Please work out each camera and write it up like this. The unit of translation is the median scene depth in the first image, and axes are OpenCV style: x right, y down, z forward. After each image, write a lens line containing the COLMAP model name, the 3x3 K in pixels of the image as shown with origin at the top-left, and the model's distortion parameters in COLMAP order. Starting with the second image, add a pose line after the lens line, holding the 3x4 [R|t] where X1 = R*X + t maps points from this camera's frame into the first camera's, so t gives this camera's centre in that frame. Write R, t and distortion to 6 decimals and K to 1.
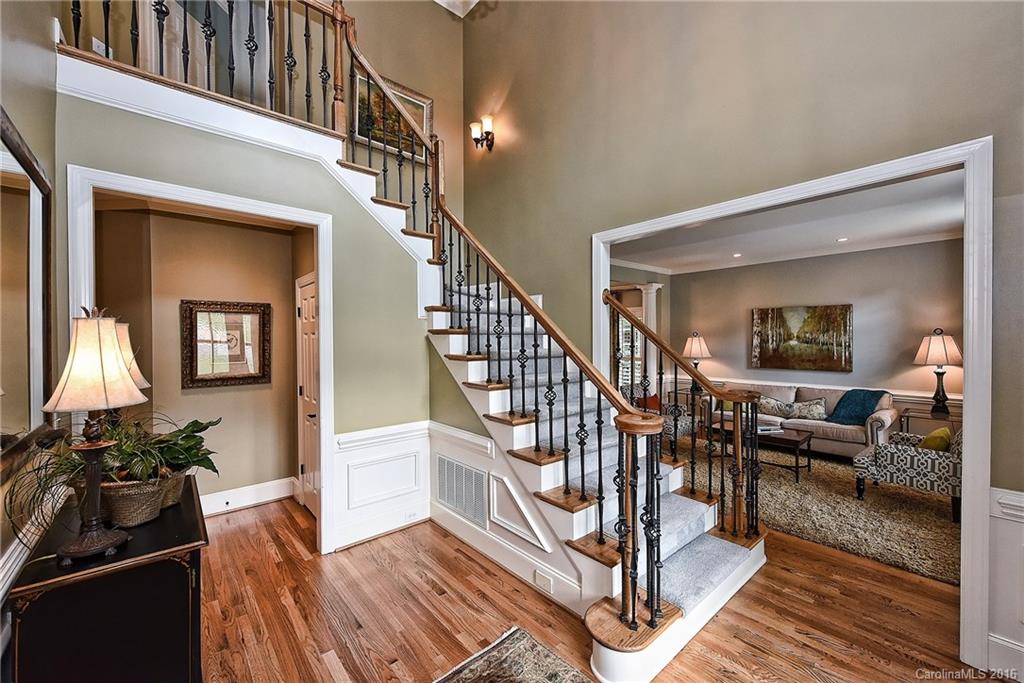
lens RADIAL K [[400.3, 0, 513.7], [0, 400.3, 339.9], [0, 0, 1]] dist [0.000035, -0.000026]
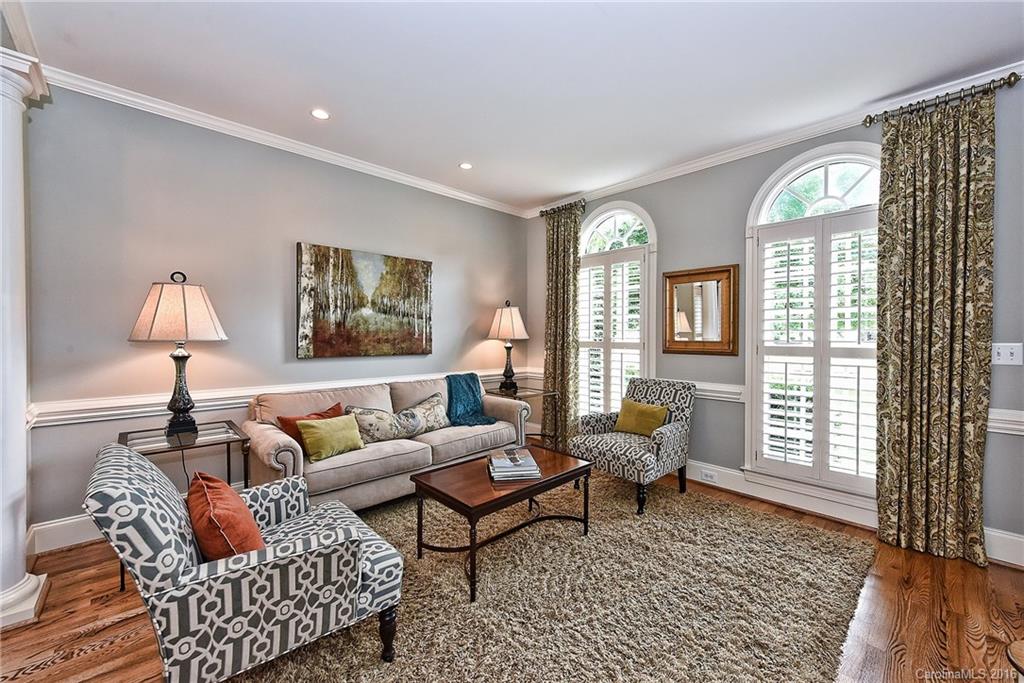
lens RADIAL K [[400.3, 0, 514.2], [0, 400.3, 342.8], [0, 0, 1]] dist [0.000035, -0.000026]
pose [[-0.033138, -0.009046, 0.999410, 0.091219], [0.006674, 0.999935, 0.009272, 0.050471], [-0.999428, 0.006977, -0.033076, 0.814619]]
